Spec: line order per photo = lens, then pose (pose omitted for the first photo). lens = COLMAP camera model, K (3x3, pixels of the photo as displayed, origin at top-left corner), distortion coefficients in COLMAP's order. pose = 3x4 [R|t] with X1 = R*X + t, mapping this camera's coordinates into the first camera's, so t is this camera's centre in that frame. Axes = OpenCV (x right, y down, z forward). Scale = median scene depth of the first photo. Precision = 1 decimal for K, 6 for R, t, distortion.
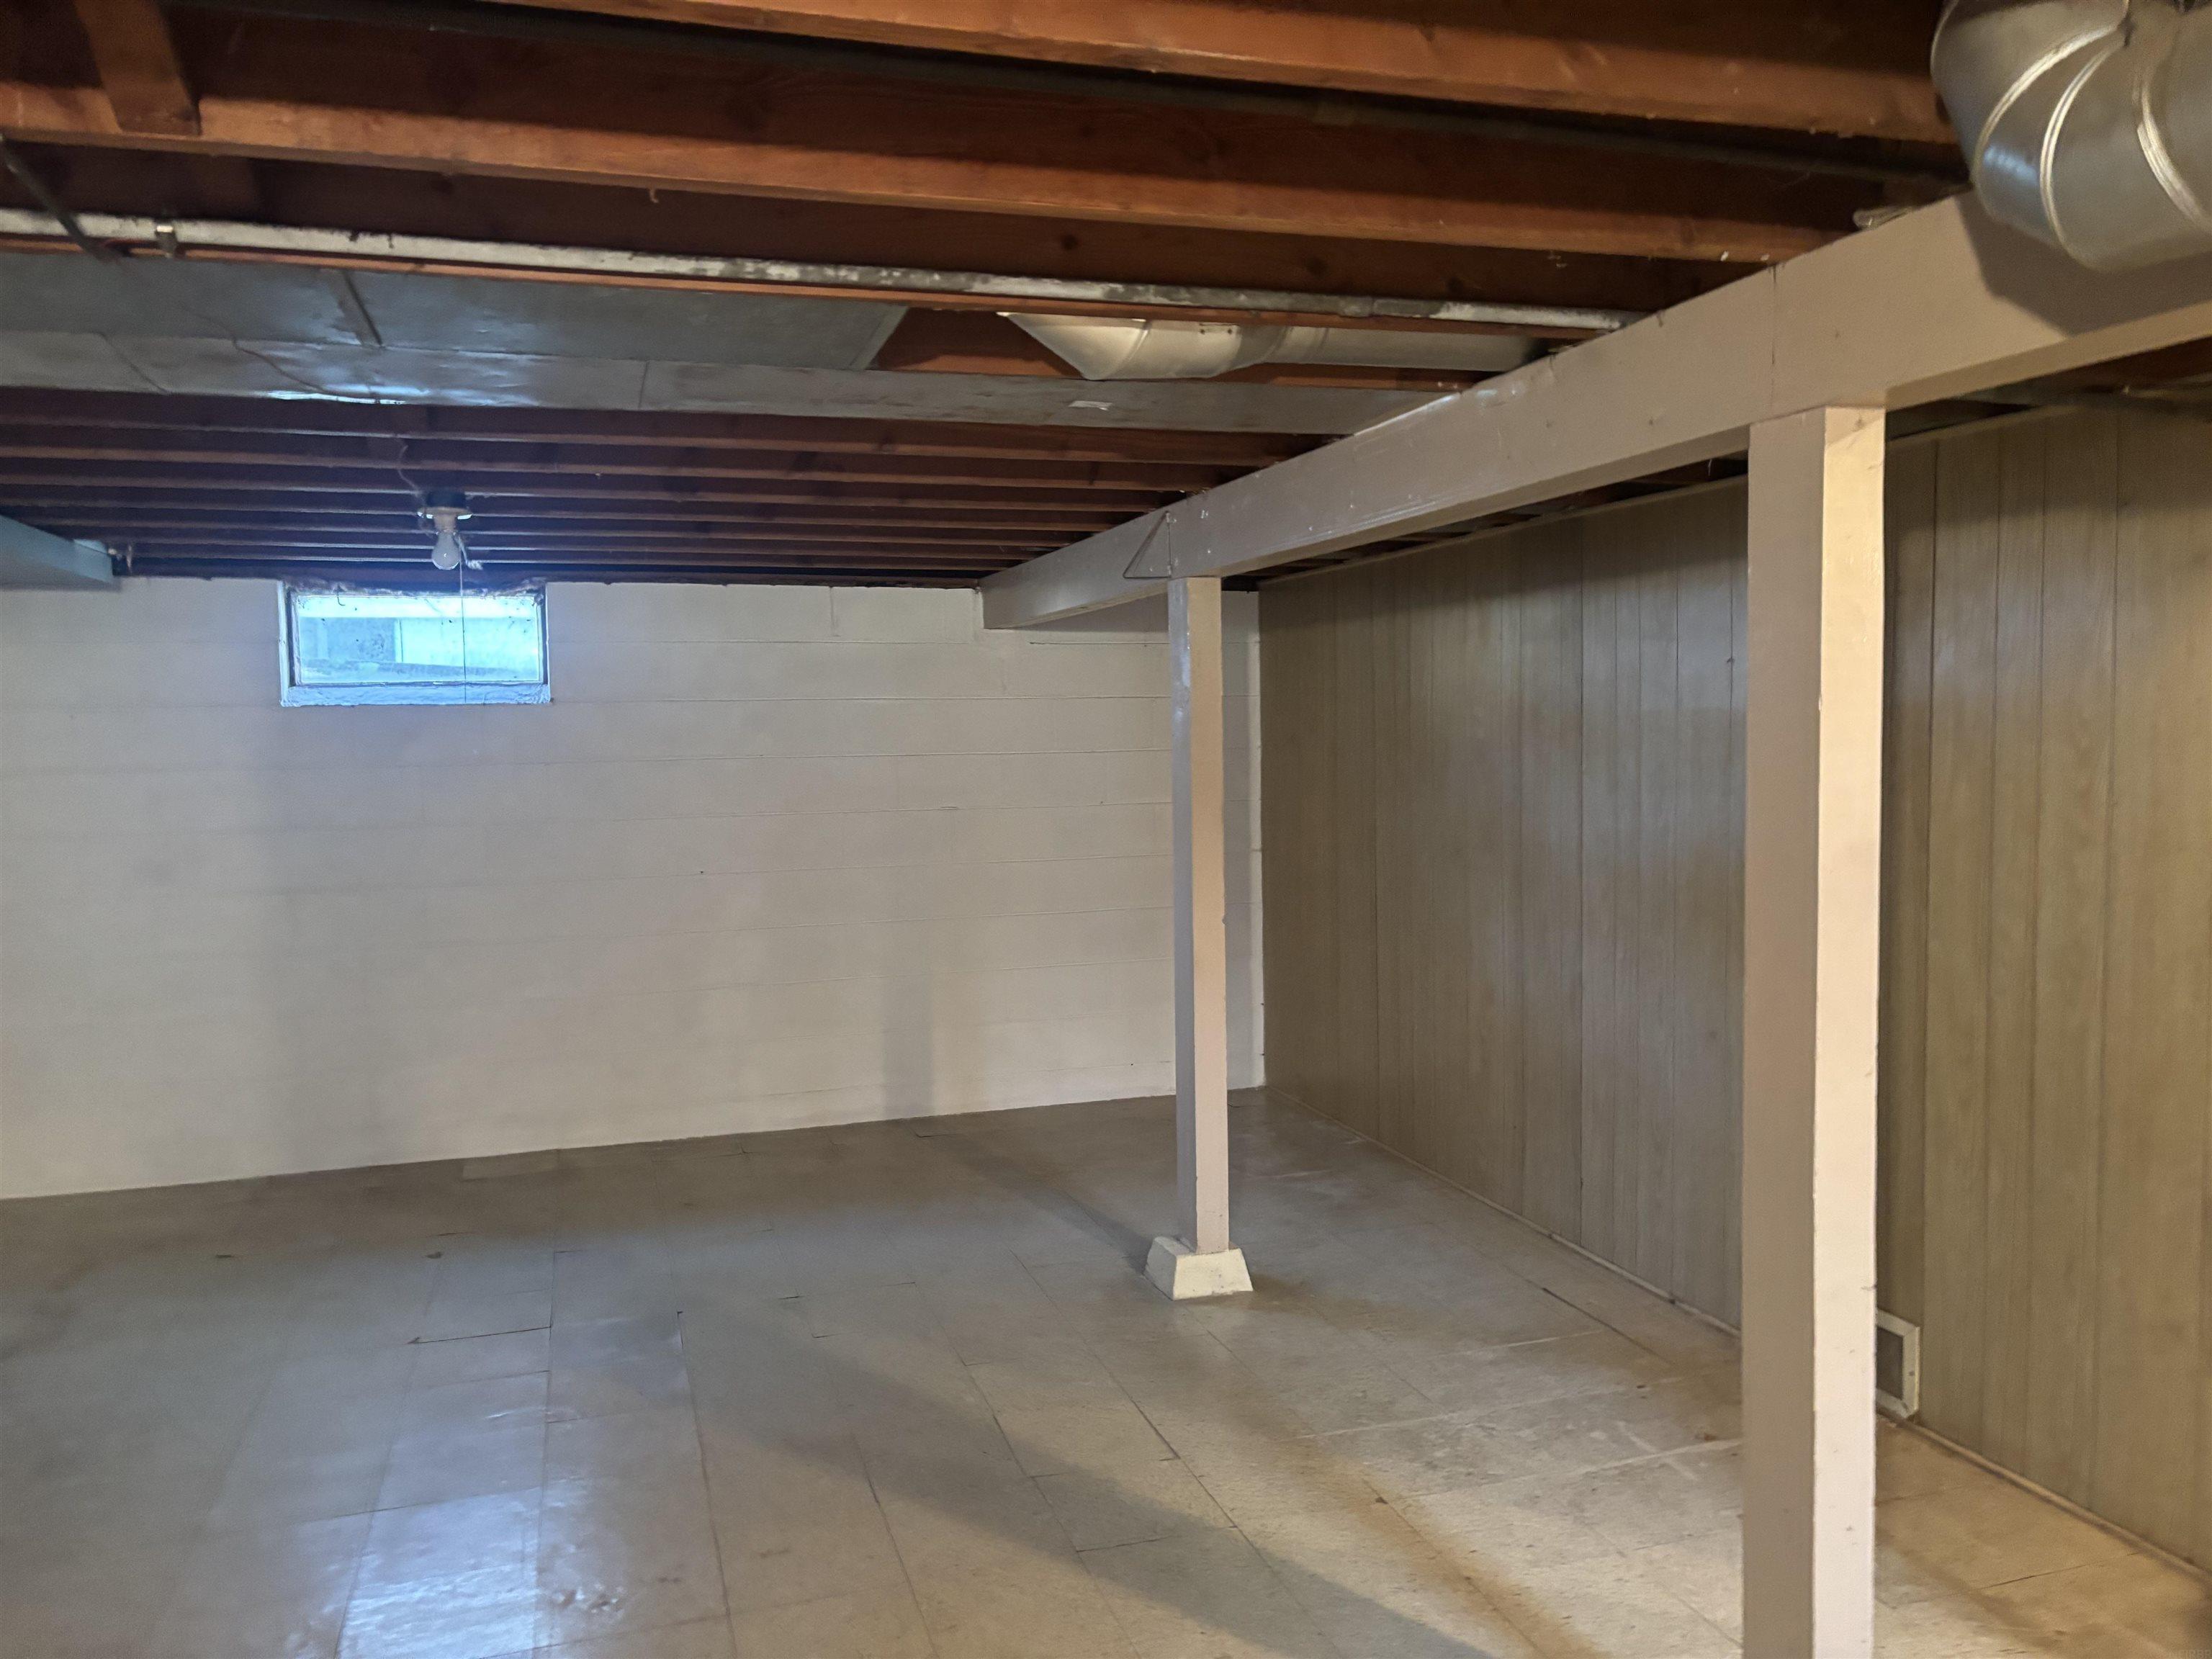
lens RADIAL K [[1687.5, 0, 1100.4], [0, 1687.5, 852.9], [0, 0, 1]] dist [0.108692, -0.102389]
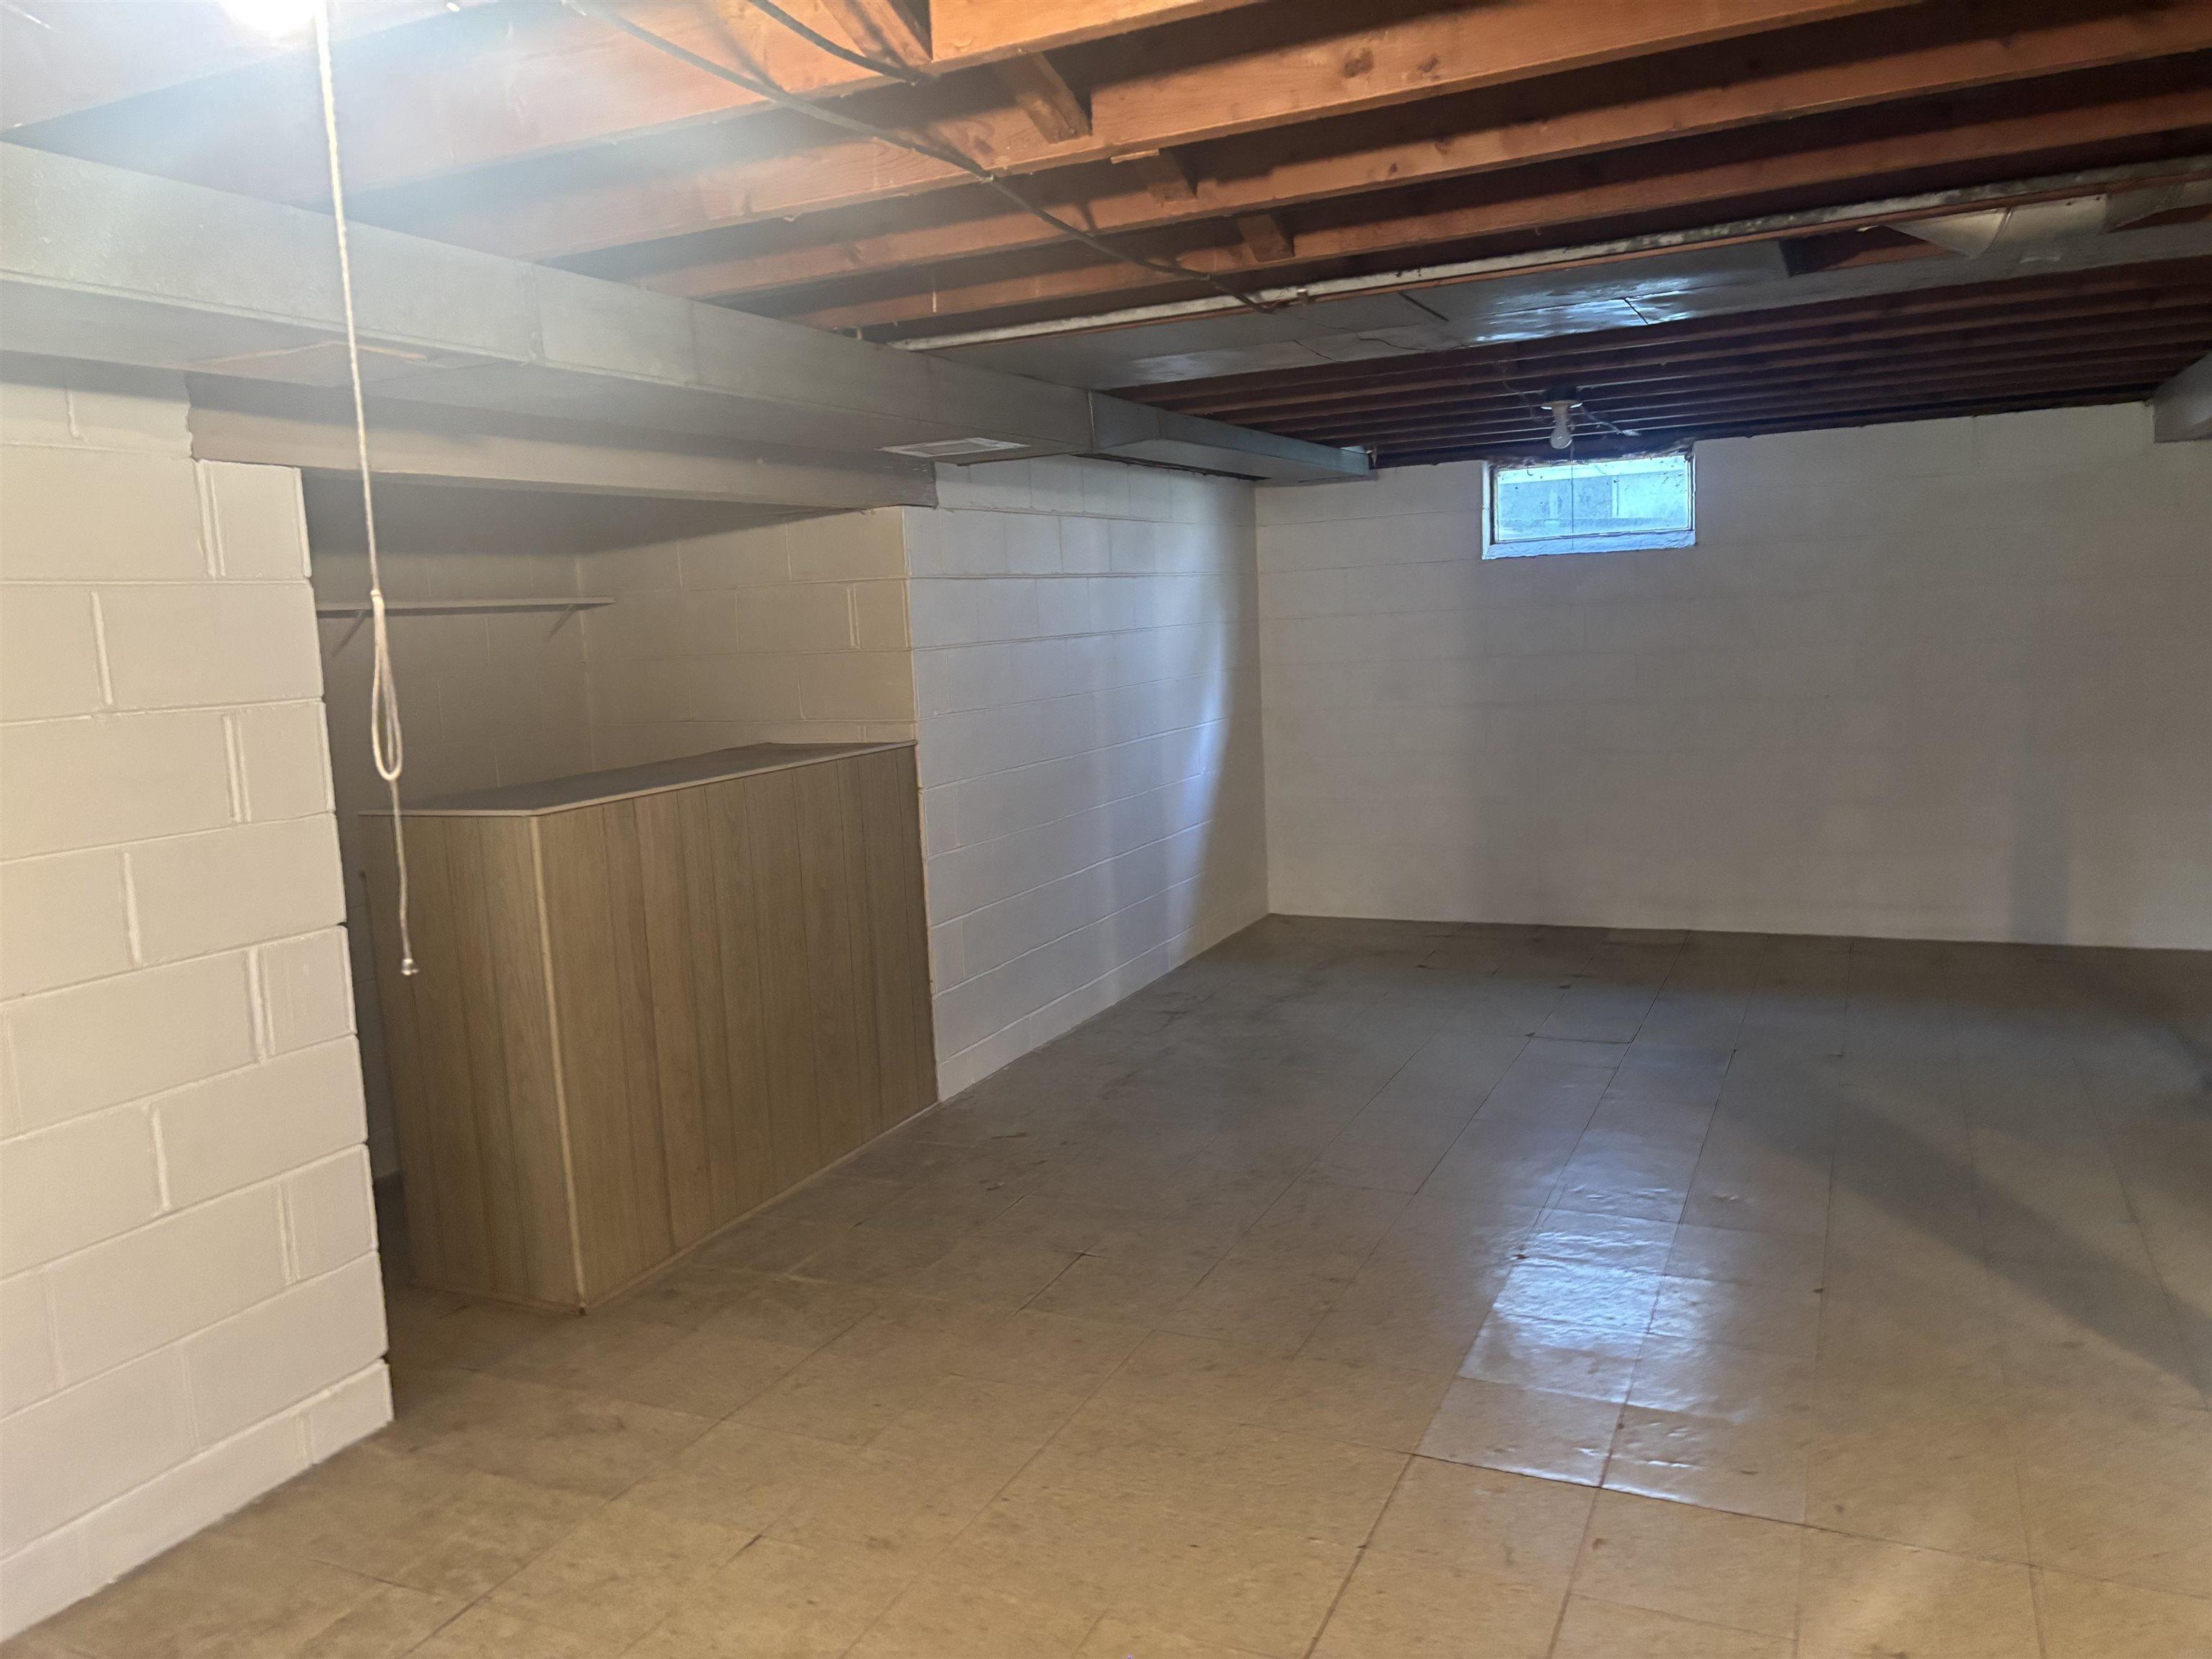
lens RADIAL K [[1686.5, 0, 1106.0], [0, 1686.5, 829.5], [0, 0, 1]] dist [0.012690, 0.038645]
pose [[0.752546, 0.065583, -0.655266, 0.155277], [-0.014243, 0.996417, 0.083371, 0.015084], [0.658386, -0.053407, 0.750783, -0.148100]]
